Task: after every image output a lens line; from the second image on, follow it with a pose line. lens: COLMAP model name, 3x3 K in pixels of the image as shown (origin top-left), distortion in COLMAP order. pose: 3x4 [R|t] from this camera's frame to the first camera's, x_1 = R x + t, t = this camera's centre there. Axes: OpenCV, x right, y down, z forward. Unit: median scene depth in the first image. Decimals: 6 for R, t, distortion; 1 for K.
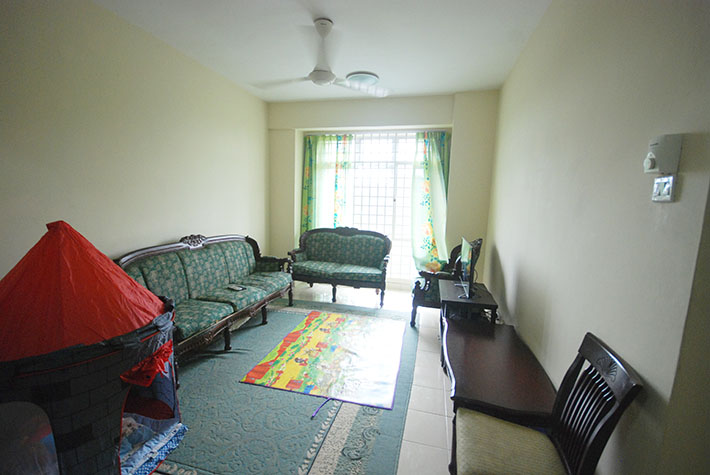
lens RADIAL K [[312.0, 0, 355.9], [0, 312.0, 243.6], [0, 0, 1]] dist [0.001893, 0.000103]
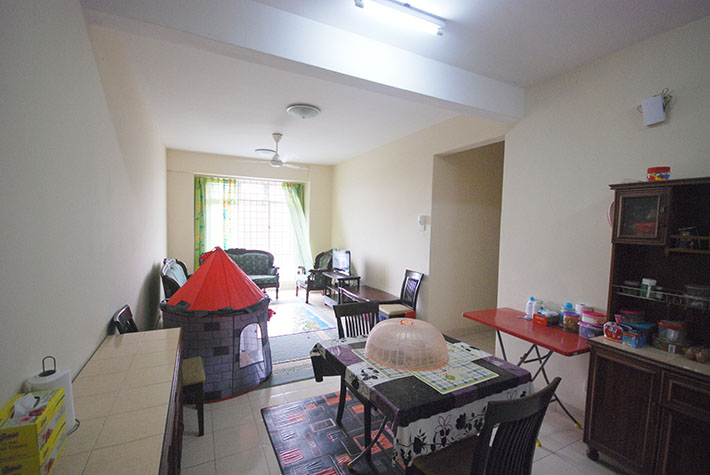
lens RADIAL K [[312.0, 0, 355.3], [0, 312.0, 239.5], [0, 0, 1]] dist [0.001893, 0.000103]
pose [[0.767385, -0.042523, 0.639775, -0.488791], [0.094843, 0.994350, -0.047671, 0.020639], [-0.634133, 0.097260, 0.767082, -0.337673]]
